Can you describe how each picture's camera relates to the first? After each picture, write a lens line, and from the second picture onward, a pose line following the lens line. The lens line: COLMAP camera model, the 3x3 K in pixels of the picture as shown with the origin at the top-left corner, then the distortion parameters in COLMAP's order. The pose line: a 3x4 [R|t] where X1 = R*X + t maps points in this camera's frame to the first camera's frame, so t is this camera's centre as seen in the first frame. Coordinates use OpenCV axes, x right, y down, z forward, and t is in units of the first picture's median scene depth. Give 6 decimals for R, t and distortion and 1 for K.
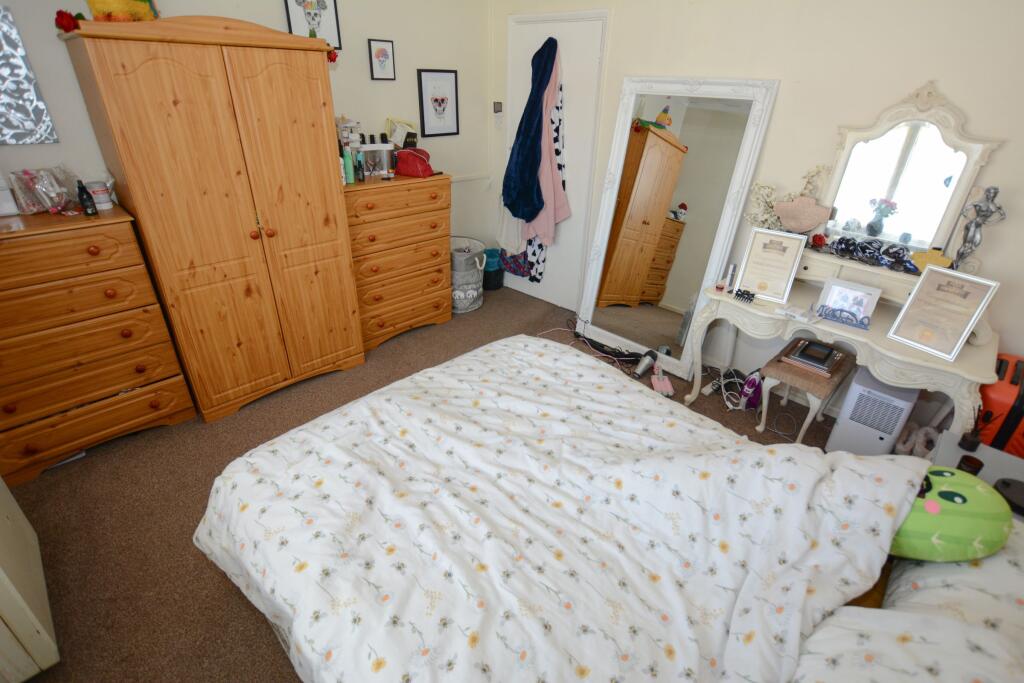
lens RADIAL K [[480.1, 0, 513.6], [0, 480.1, 341.0], [0, 0, 1]] dist [-0.013360, -0.000505]
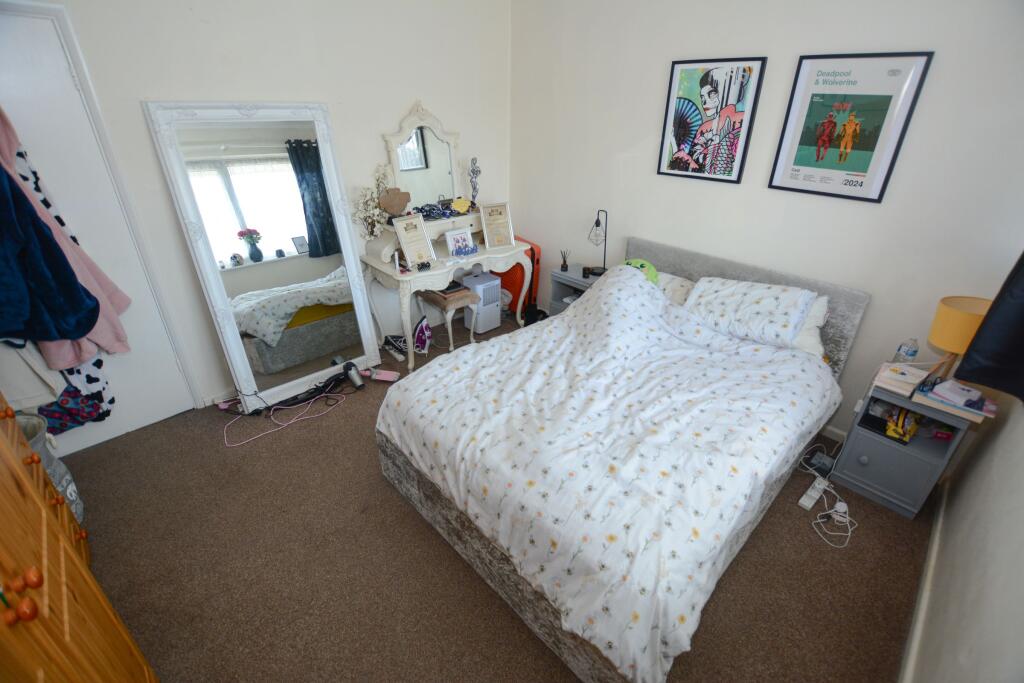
lens RADIAL K [[444.4, 0, 532.9], [0, 444.4, 344.9], [0, 0, 1]] dist [-0.028973, 0.000270]
pose [[0.021436, -0.499191, 0.866227, -0.691468], [0.457836, 0.775139, 0.435369, -0.326771], [-0.888778, 0.387258, 0.245164, 0.520823]]
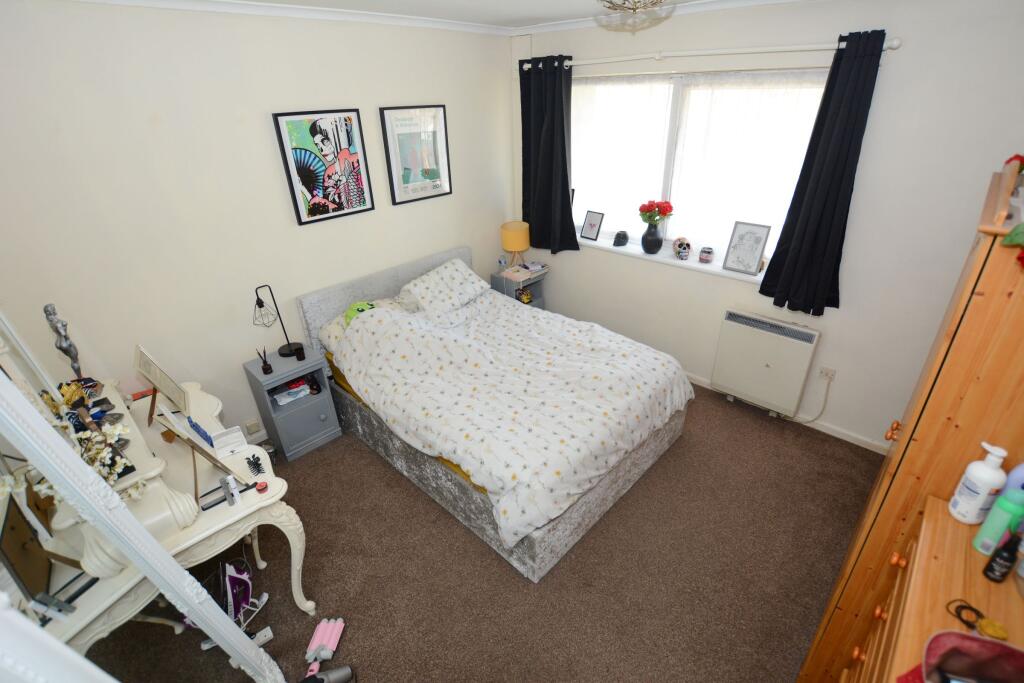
lens RADIAL K [[480.1, 0, 516.4], [0, 480.1, 334.6], [0, 0, 1]] dist [-0.013360, -0.000505]
pose [[-0.999687, -0.013622, -0.020986, 0.016935], [-0.025016, 0.559381, 0.828533, -0.868991], [0.000453, 0.828799, -0.559547, 1.232959]]
